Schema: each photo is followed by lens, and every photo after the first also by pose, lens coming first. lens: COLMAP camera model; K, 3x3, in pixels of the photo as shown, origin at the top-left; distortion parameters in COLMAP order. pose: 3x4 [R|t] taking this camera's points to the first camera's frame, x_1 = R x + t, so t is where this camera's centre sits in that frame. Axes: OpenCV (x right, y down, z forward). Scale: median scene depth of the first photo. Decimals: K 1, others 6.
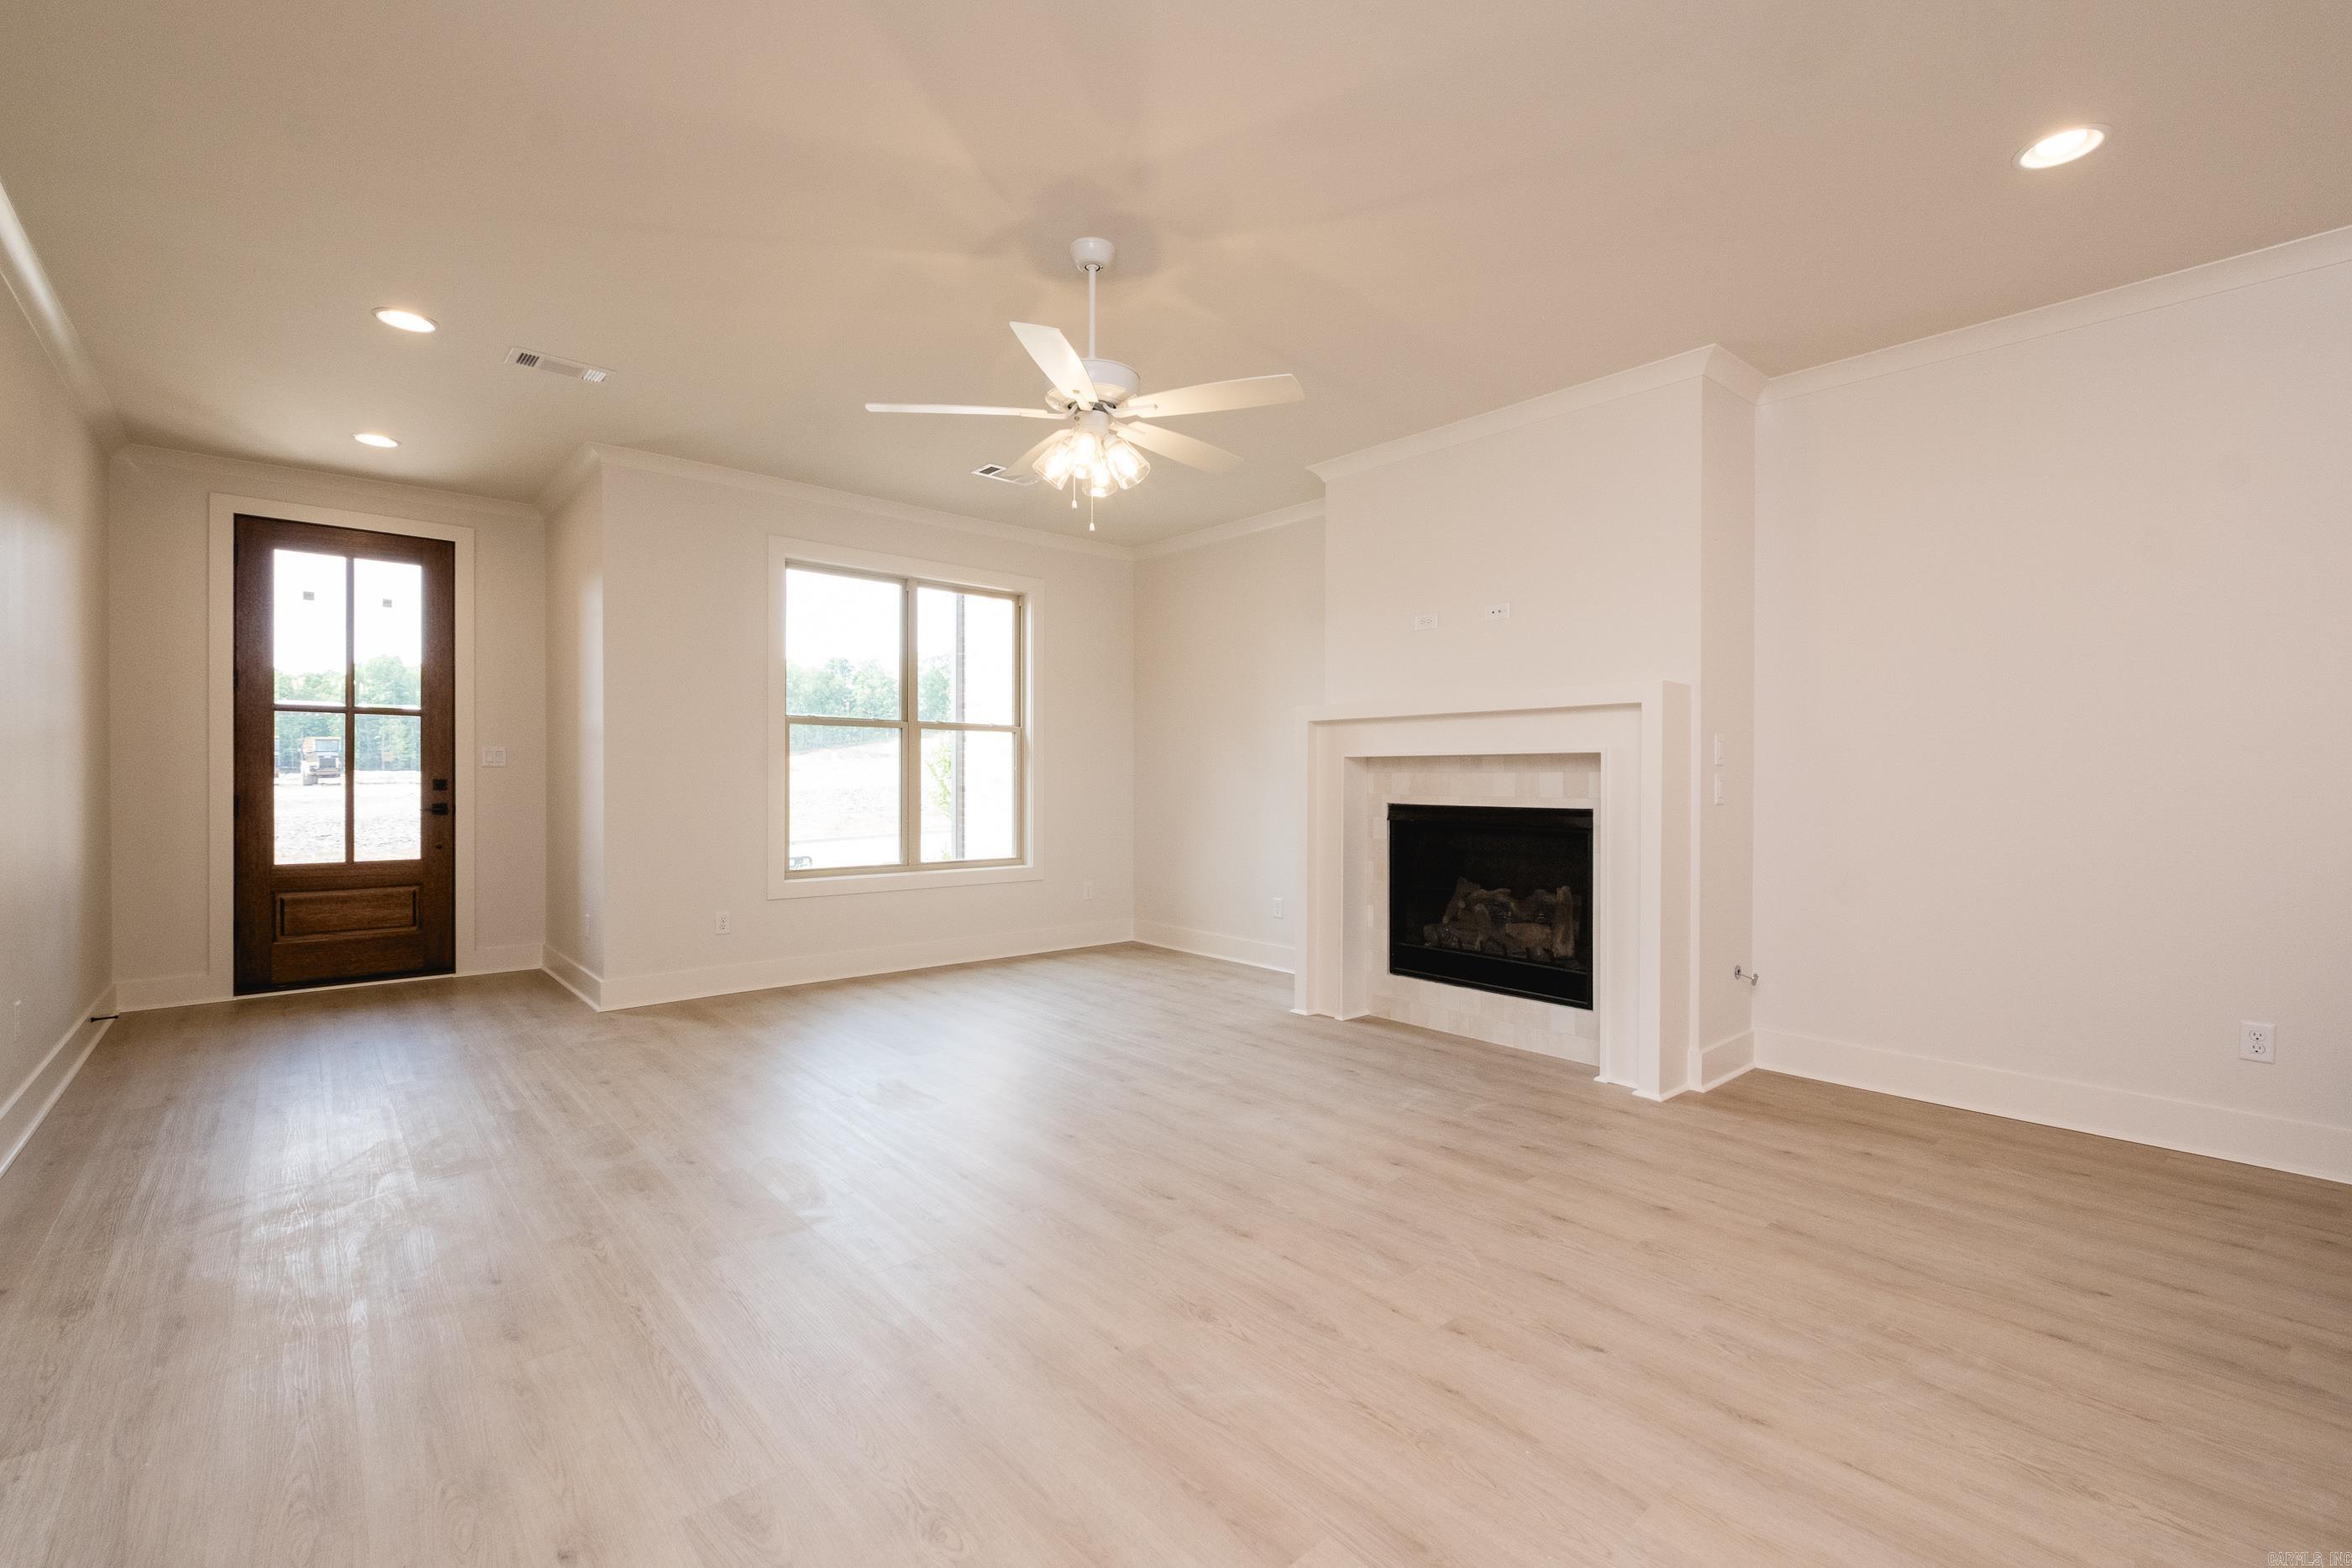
lens RADIAL K [[1003.0, 0, 1185.7], [0, 1003.0, 782.6], [0, 0, 1]] dist [0.000208, -0.000865]
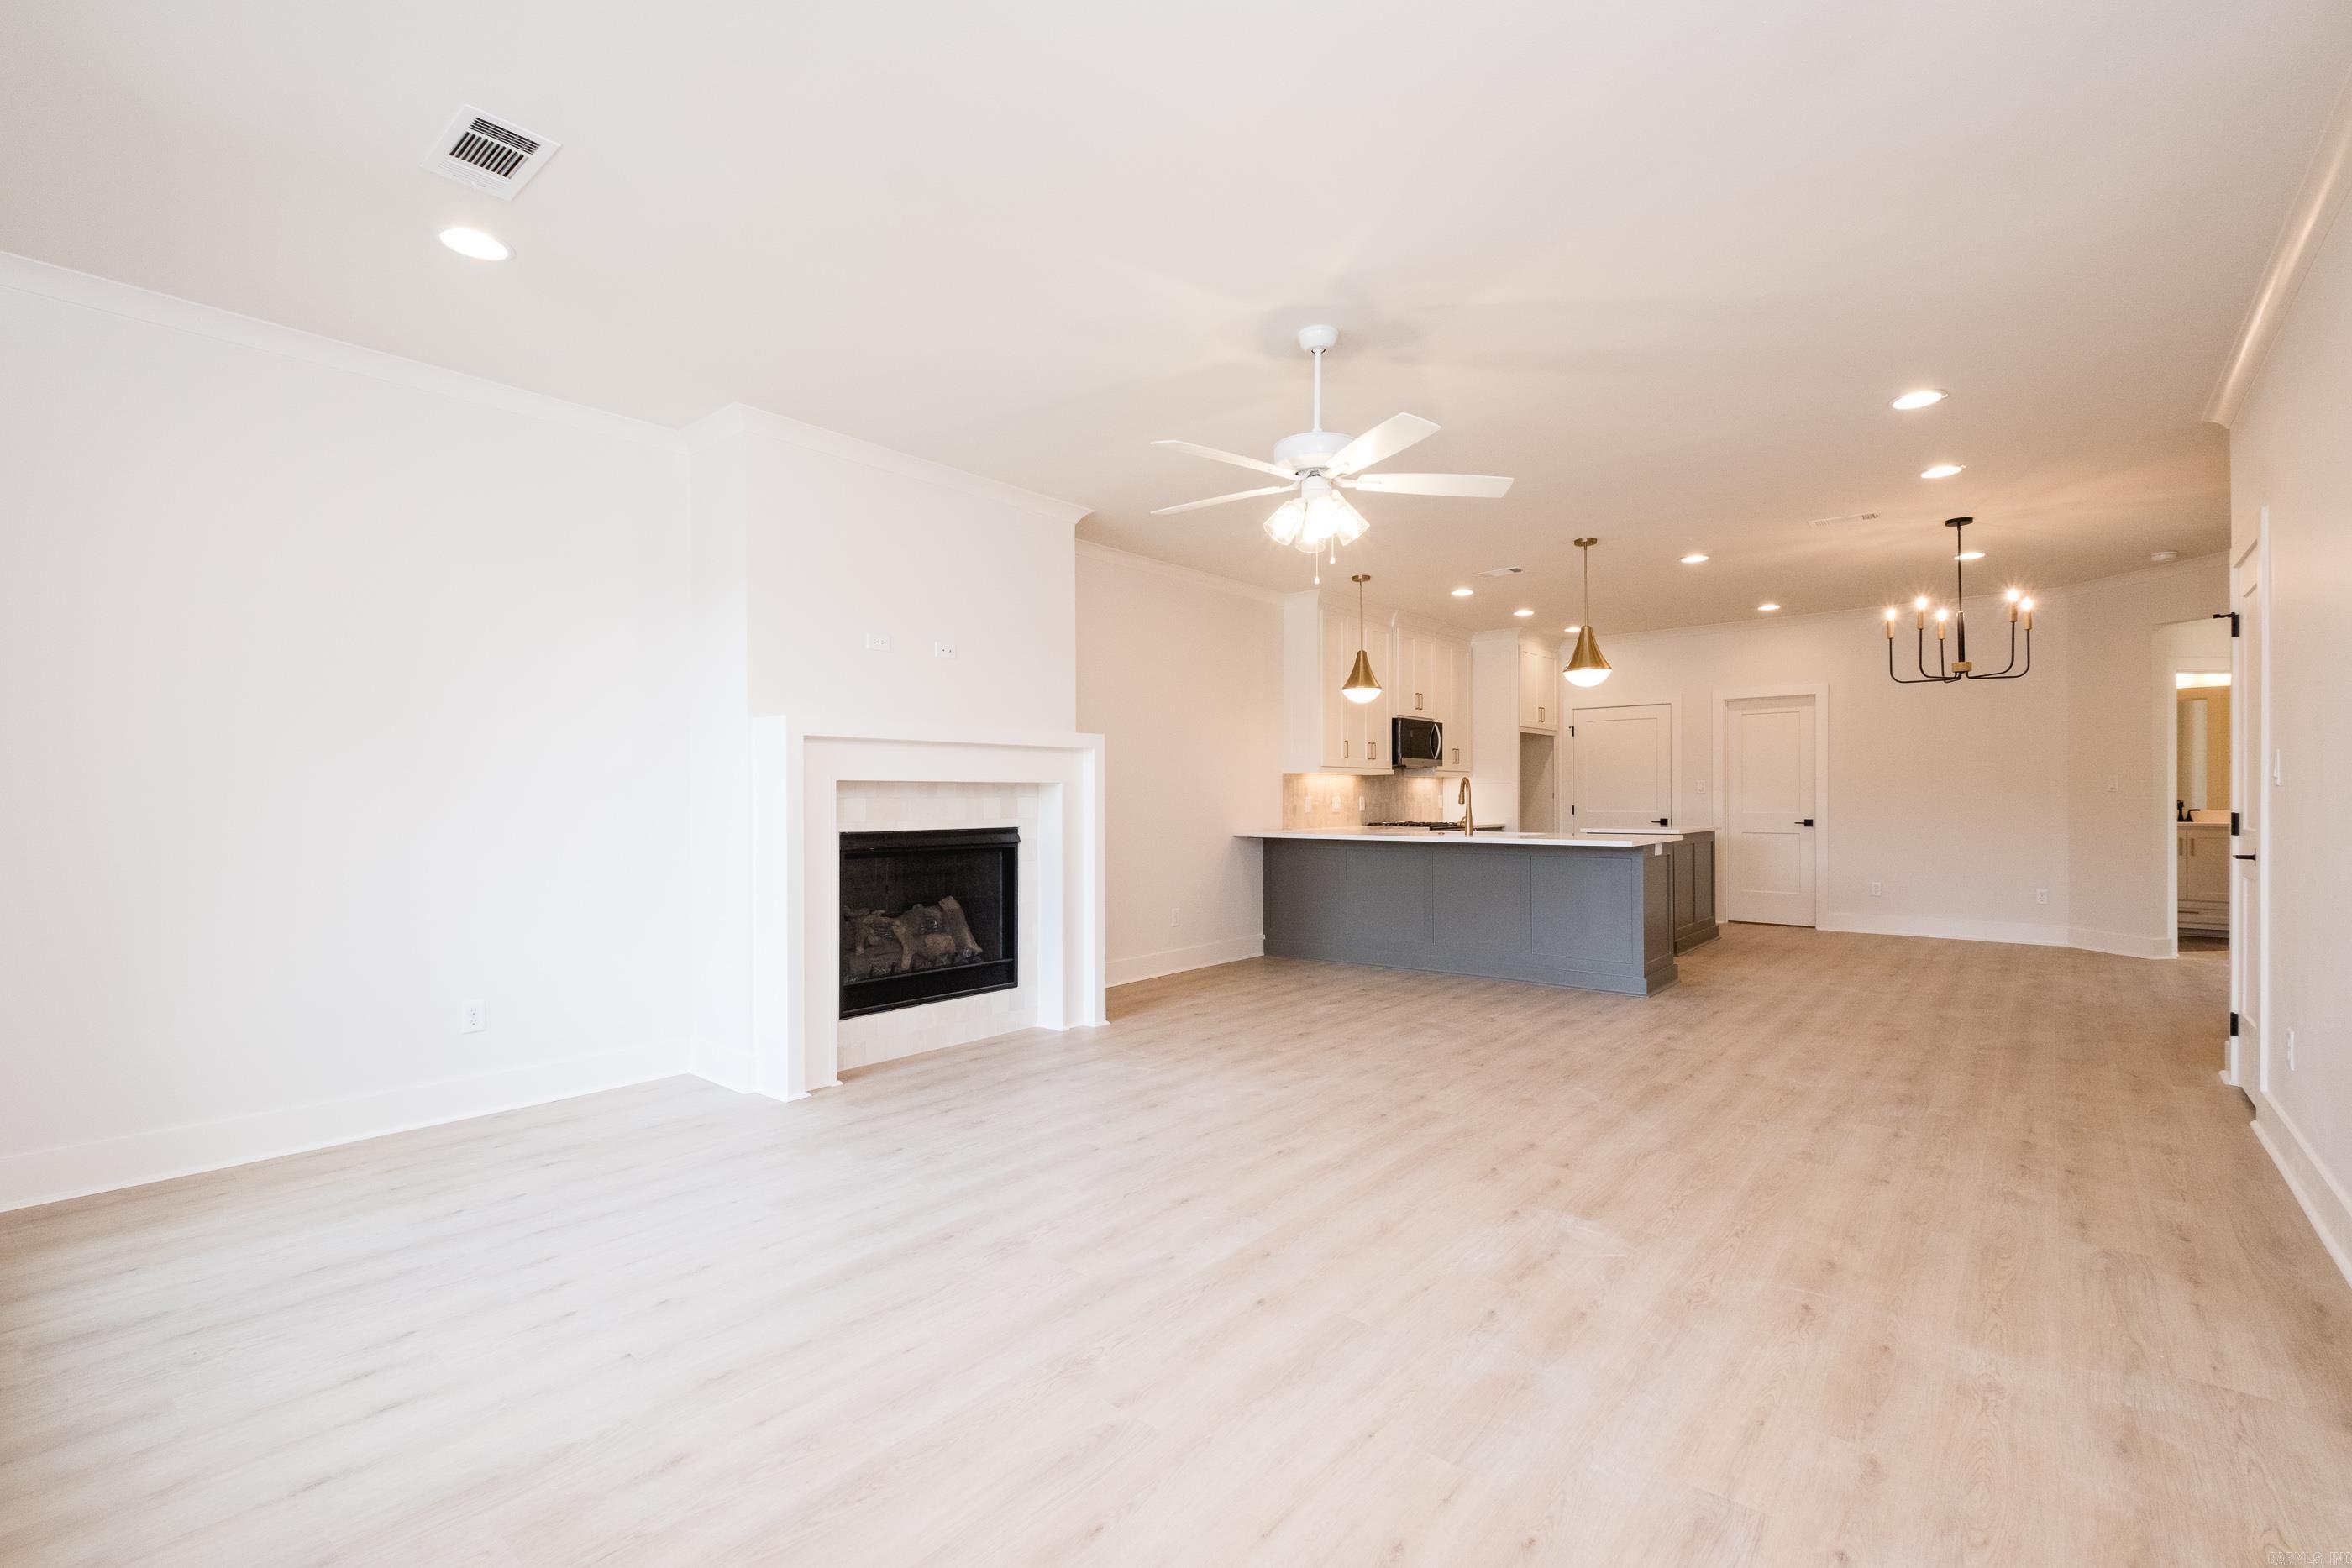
lens RADIAL K [[1019.7, 0, 1178.9], [0, 1019.7, 803.8], [0, 0, 1]] dist [-0.000845, -0.000678]
pose [[-0.134628, -0.007912, 0.990865, -0.685207], [0.009223, 0.999915, 0.009238, -0.009886], [-0.990853, 0.010382, -0.134543, 0.746279]]
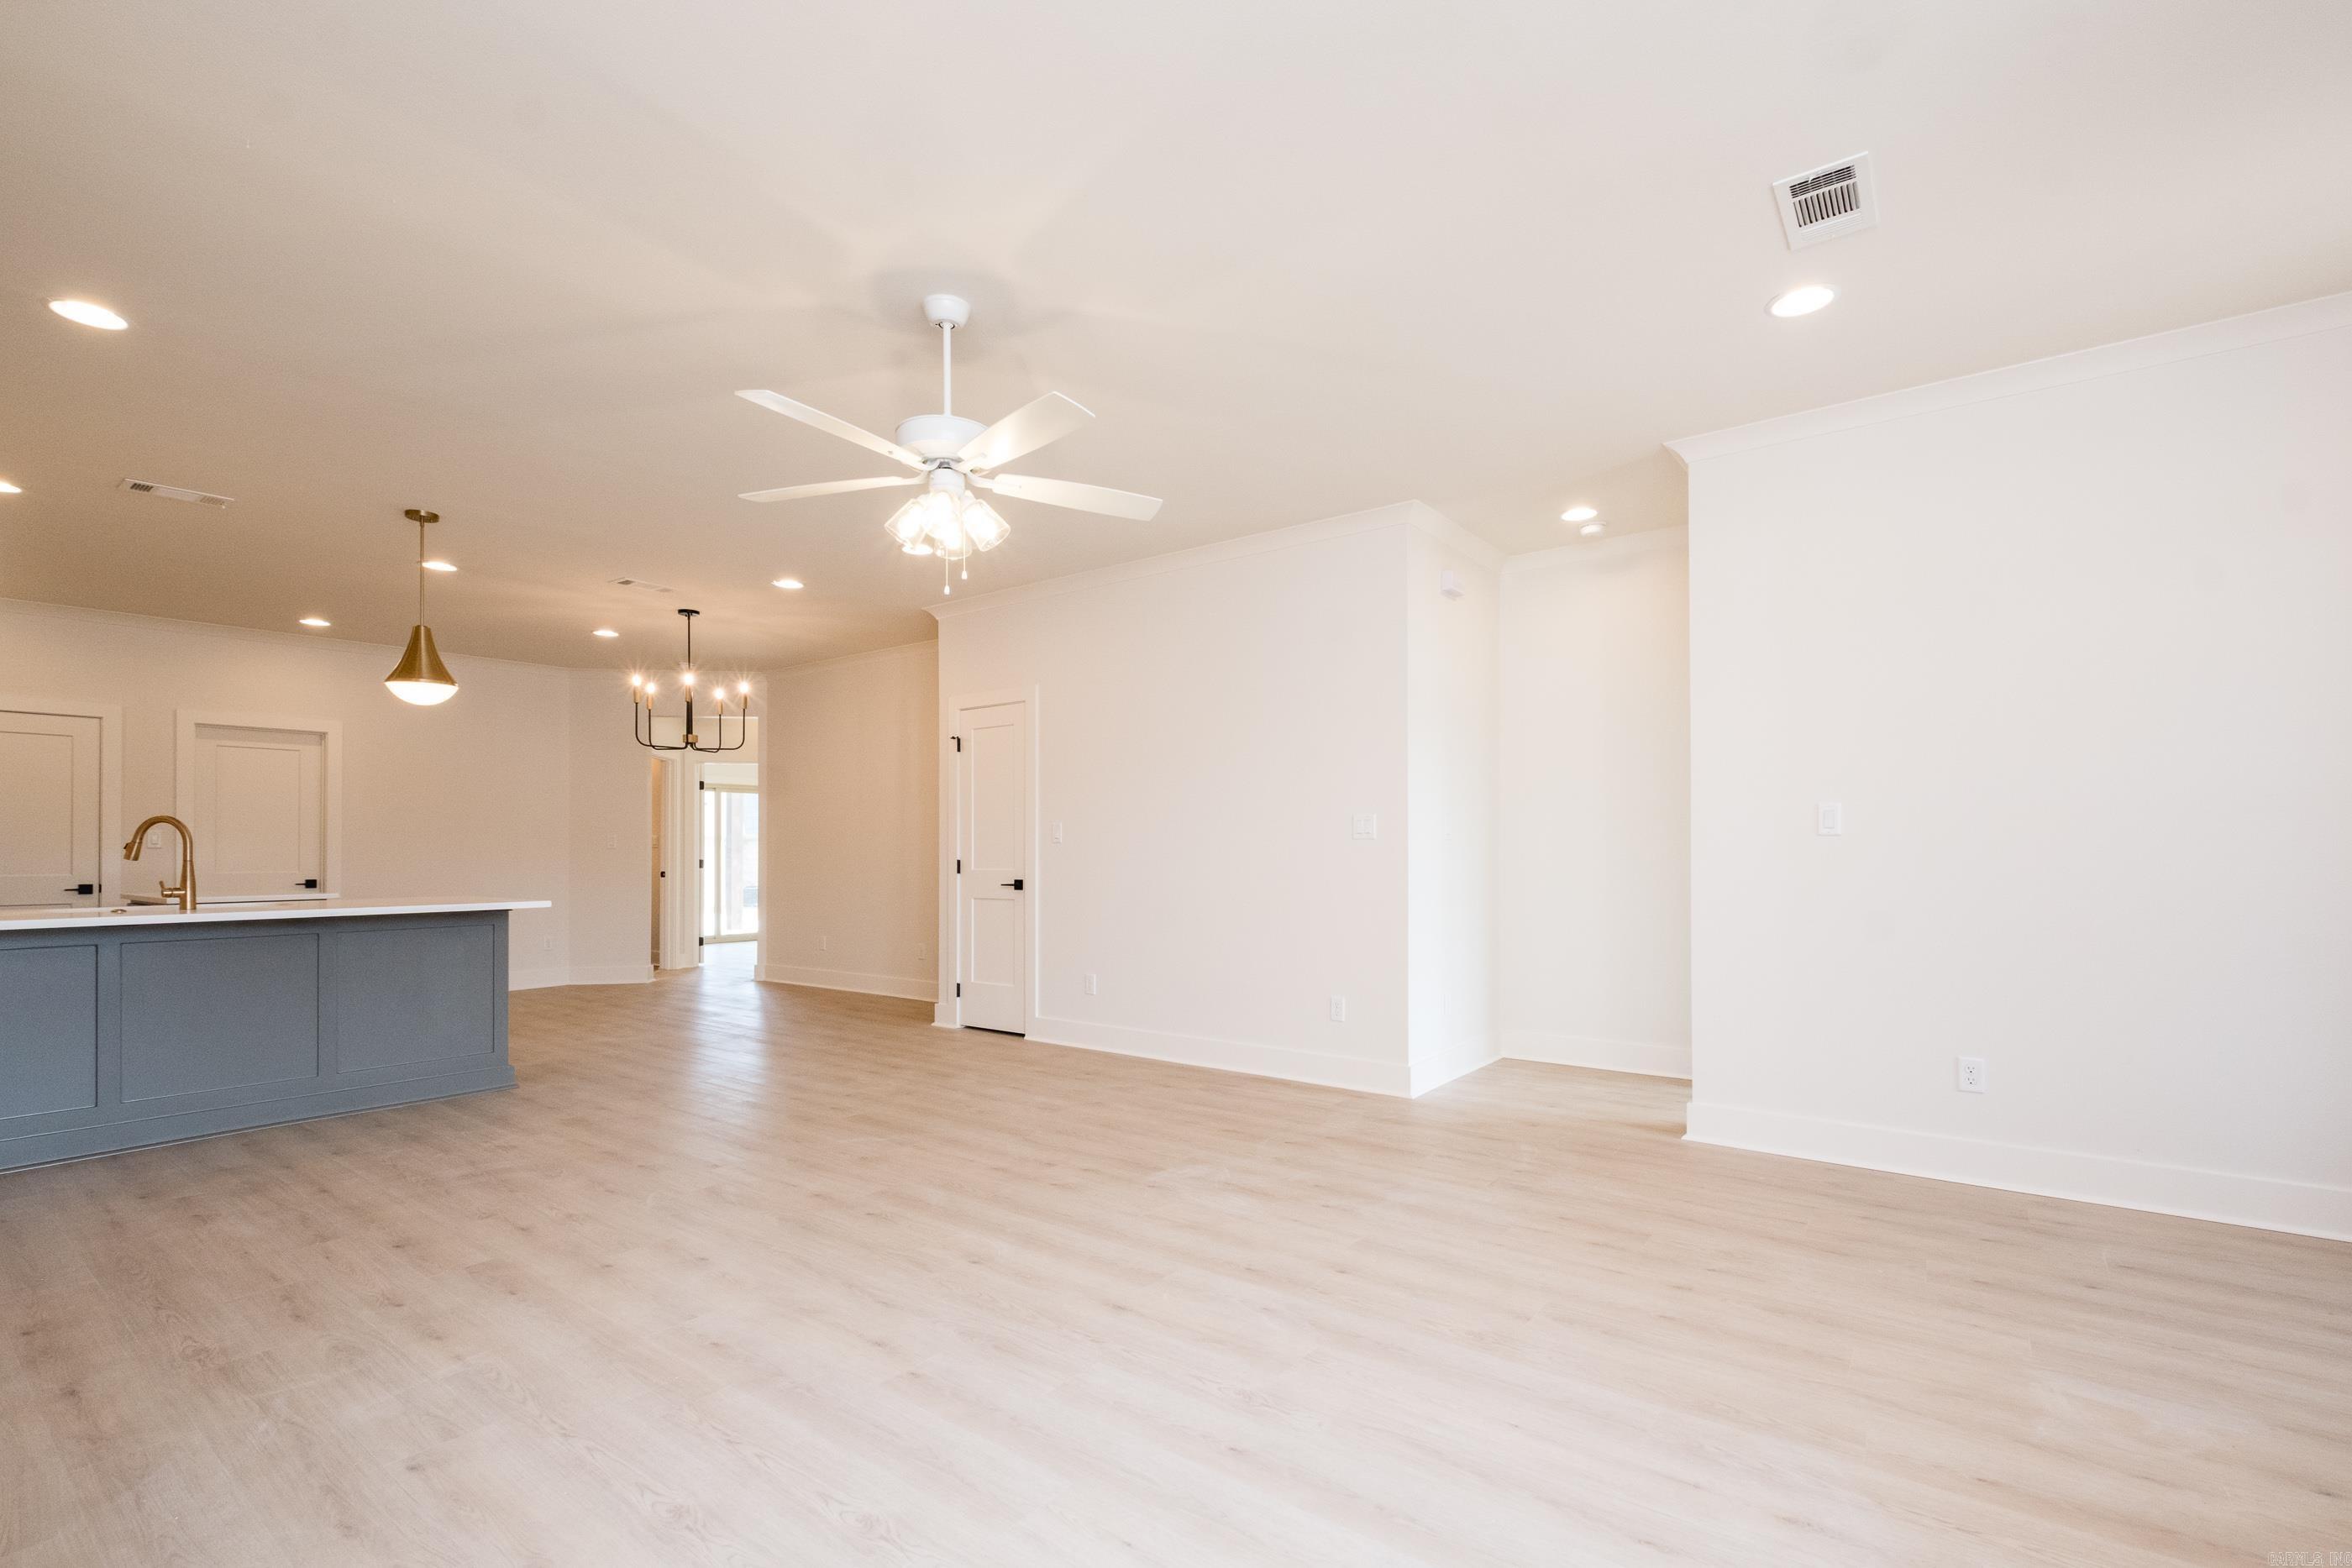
lens RADIAL K [[1044.1, 0, 1200.0], [0, 1044.1, 845.1], [0, 0, 1]] dist [0.000310, -0.002973]
pose [[-0.978569, -0.000569, -0.205917, -0.071642], [-0.000084, 0.999997, -0.002365, -0.003943], [0.205918, -0.002297, -0.978567, 1.158770]]
